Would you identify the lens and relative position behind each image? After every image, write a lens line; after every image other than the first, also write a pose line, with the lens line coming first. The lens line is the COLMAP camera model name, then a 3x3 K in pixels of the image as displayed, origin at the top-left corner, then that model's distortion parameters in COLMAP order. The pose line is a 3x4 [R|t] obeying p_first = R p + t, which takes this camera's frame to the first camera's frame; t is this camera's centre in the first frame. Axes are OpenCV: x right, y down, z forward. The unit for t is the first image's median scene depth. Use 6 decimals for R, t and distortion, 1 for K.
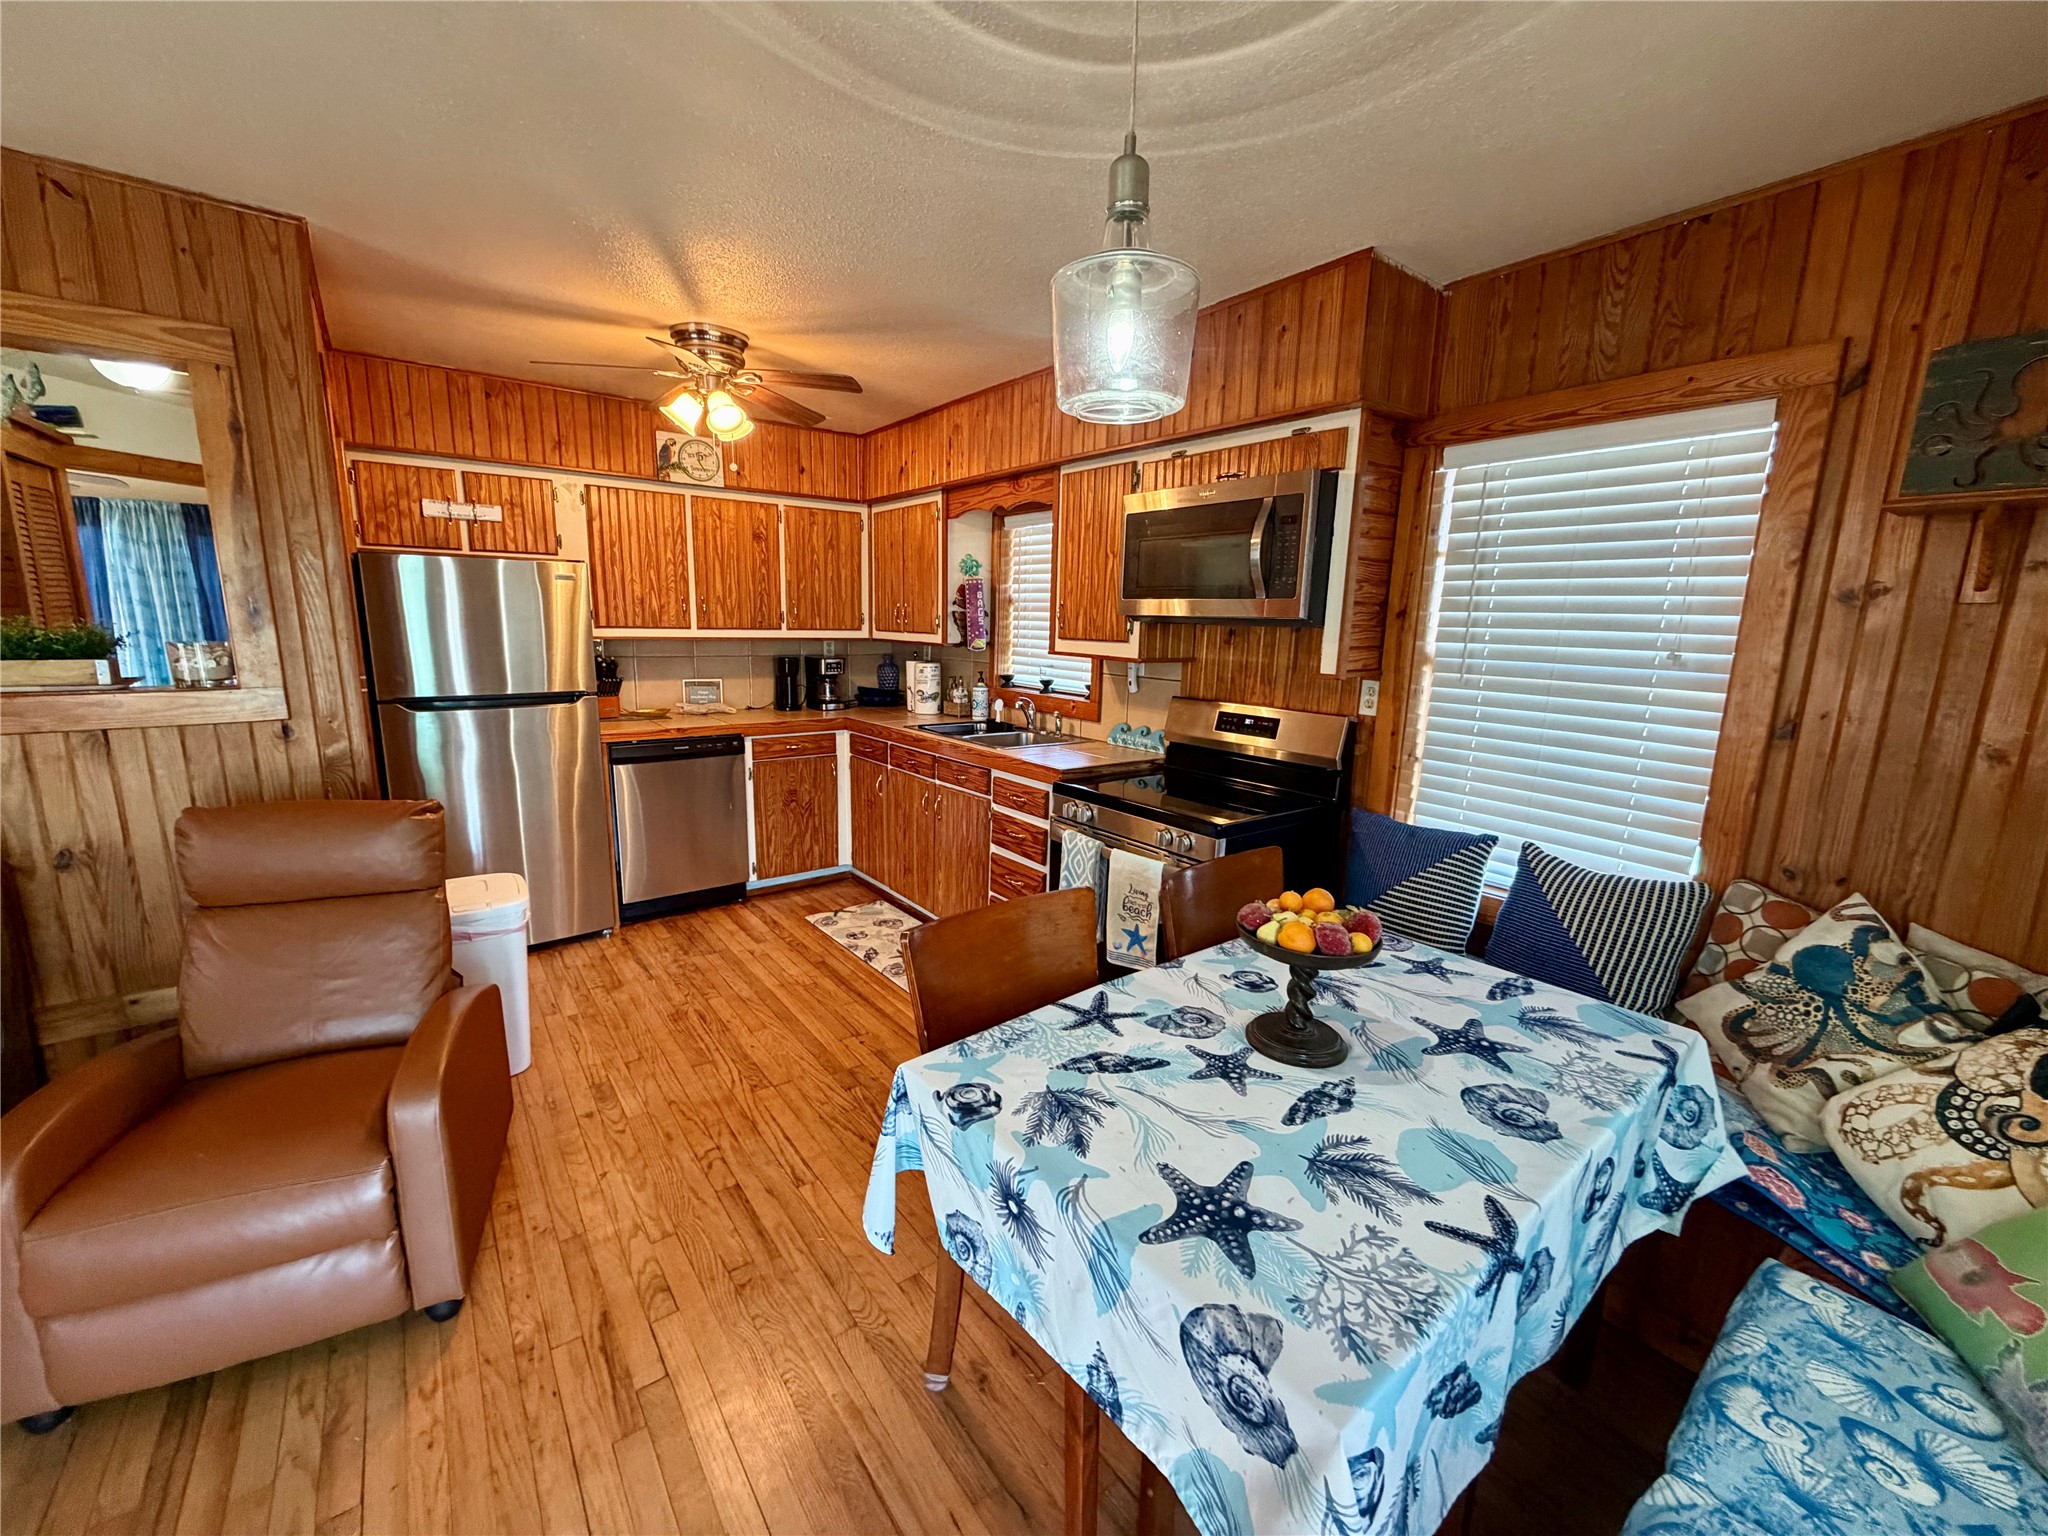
lens RADIAL K [[813.6, 0, 1018.2], [0, 813.6, 769.0], [0, 0, 1]] dist [0.000127, -0.000062]
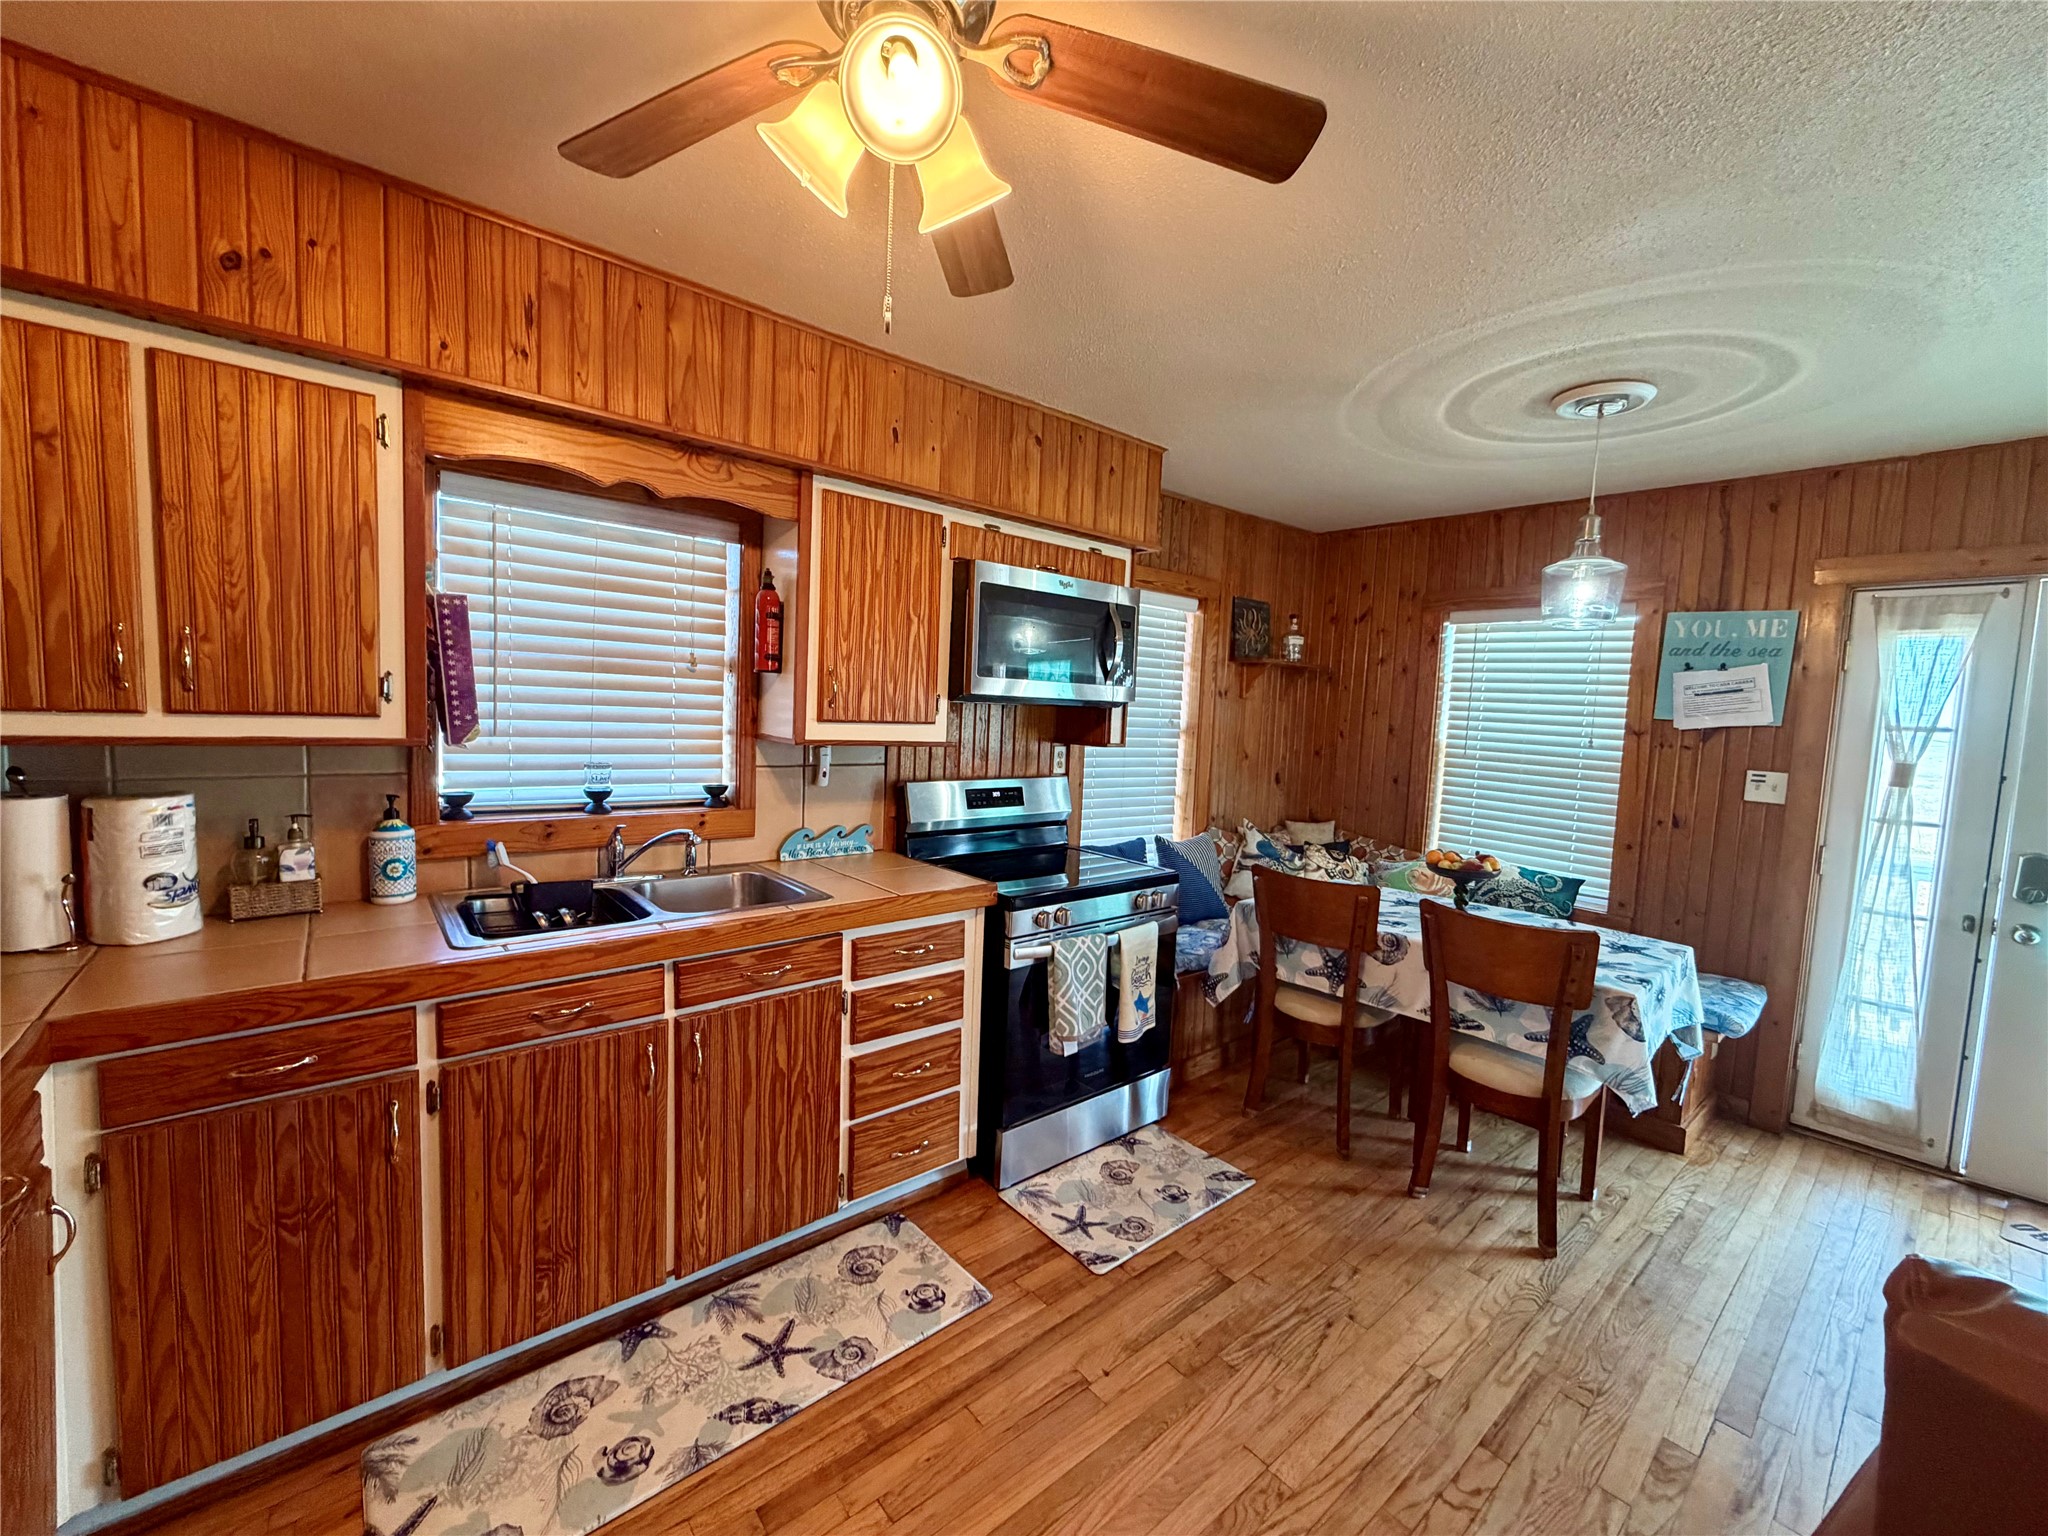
lens RADIAL K [[813.6, 0, 1018.5], [0, 813.6, 772.6], [0, 0, 1]] dist [0.000127, -0.000062]
pose [[-0.049702, -0.107271, 0.992987, -0.779956], [0.141006, 0.983504, 0.113304, -0.207383], [-0.988760, 0.145649, -0.033756, 1.040622]]
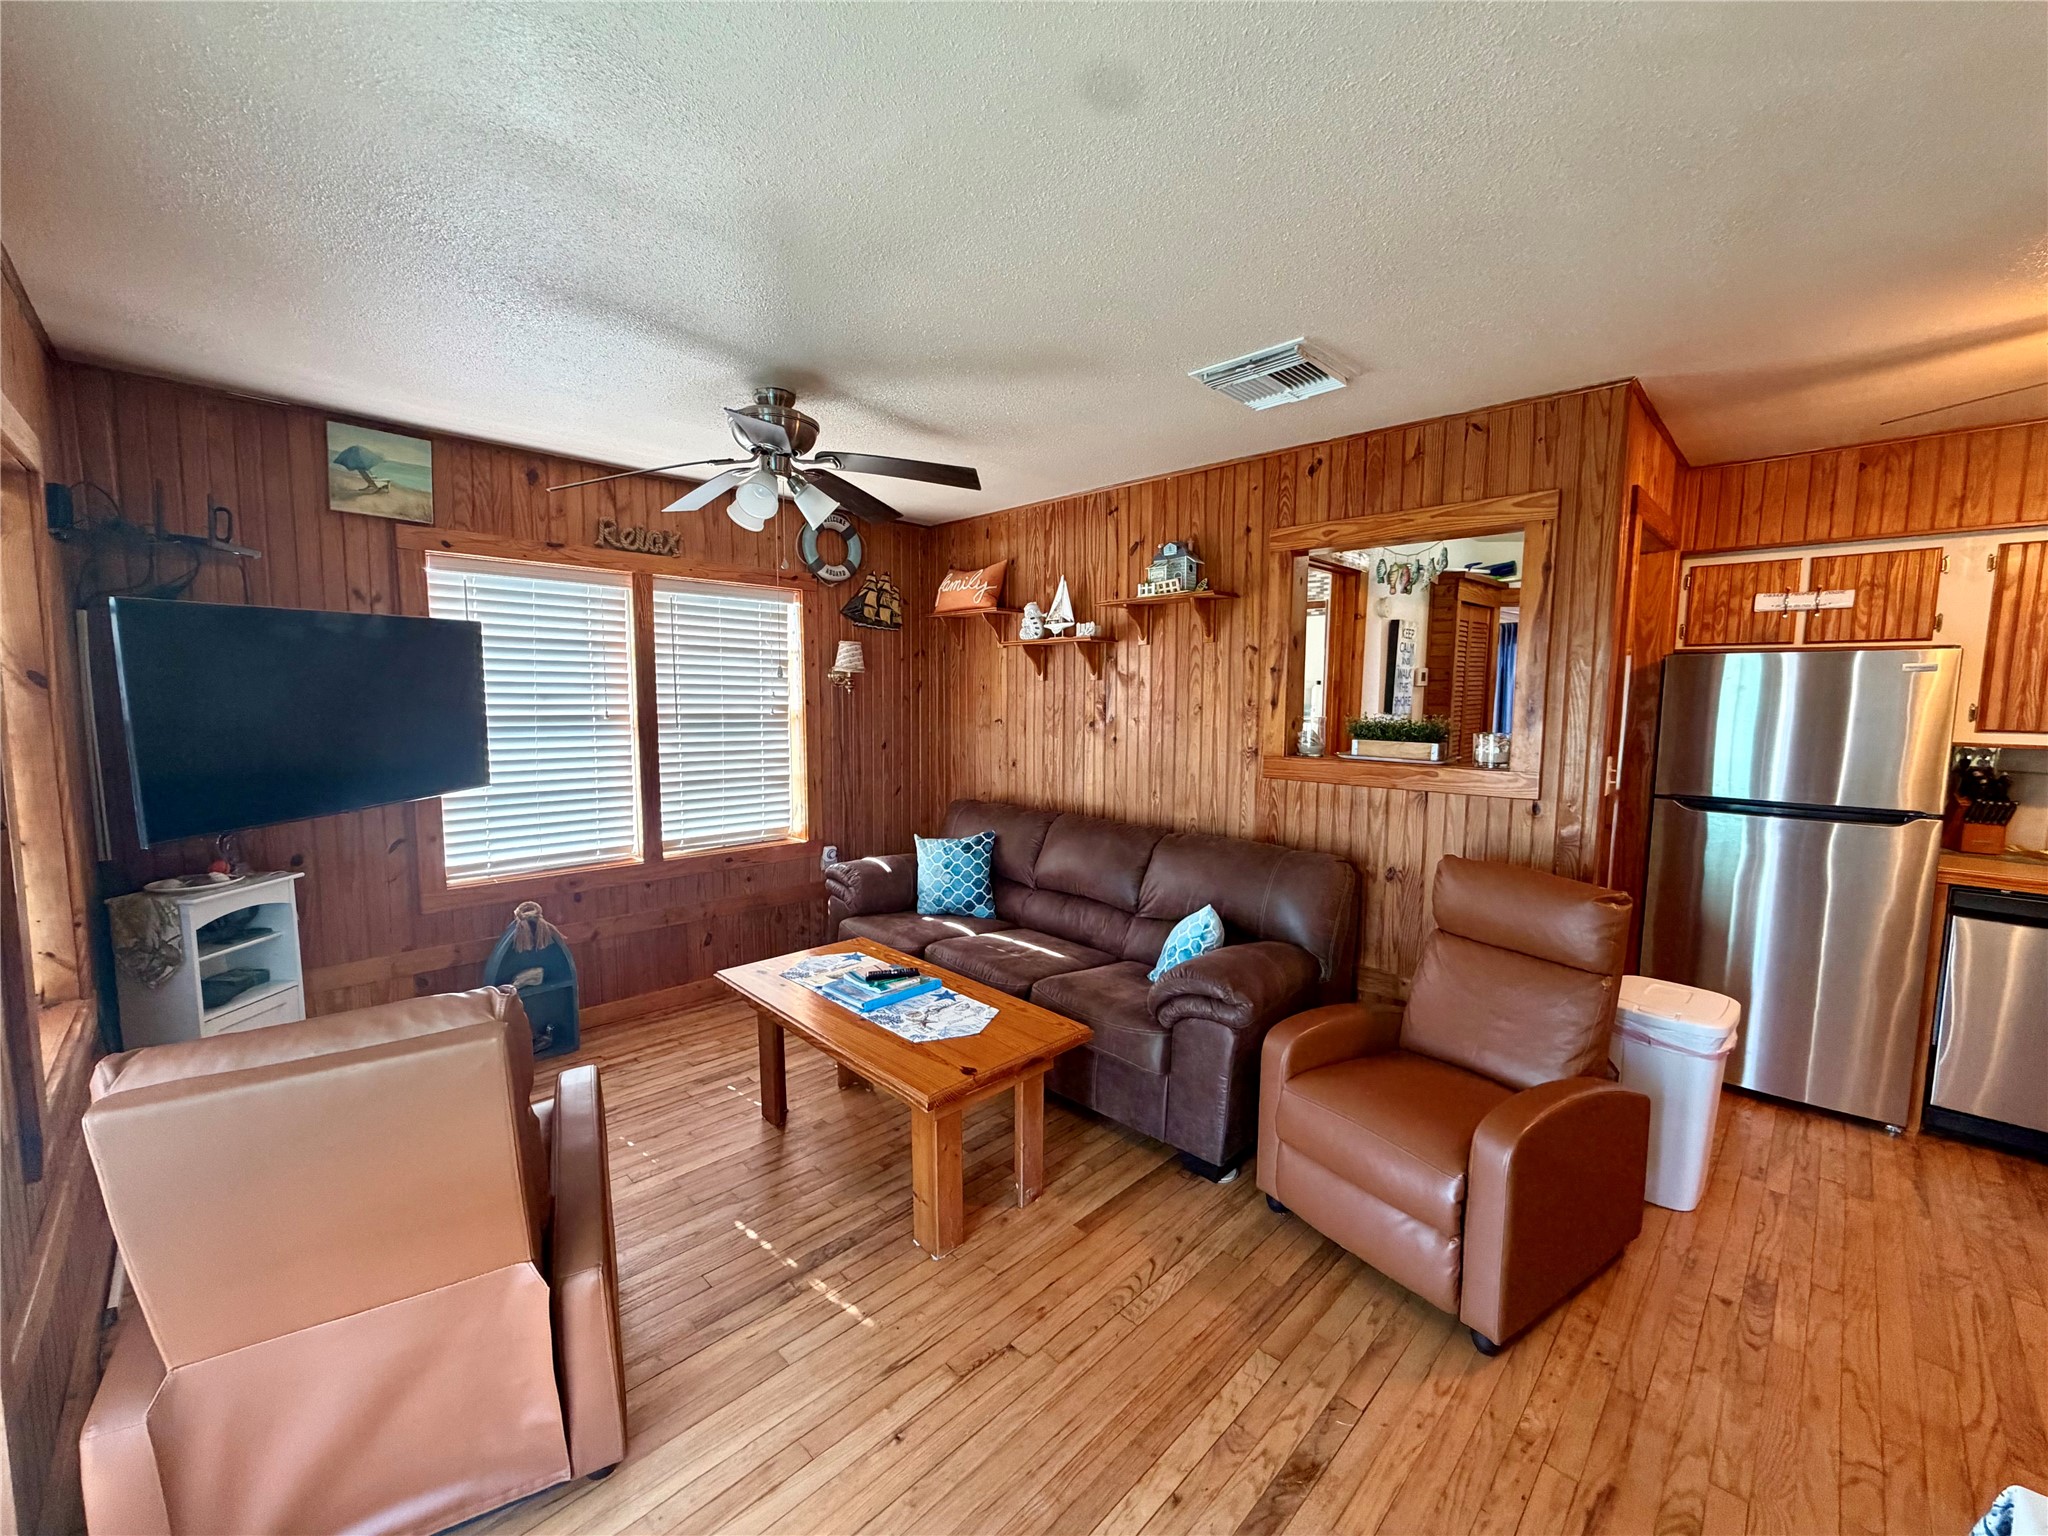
lens RADIAL K [[813.6, 0, 1015.7], [0, 813.6, 770.1], [0, 0, 1]] dist [0.000127, -0.000062]
pose [[0.136550, 0.078450, -0.987522, 0.137685], [-0.188736, 0.980660, 0.051807, -0.016325], [0.972488, 0.179307, 0.148715, 0.053618]]
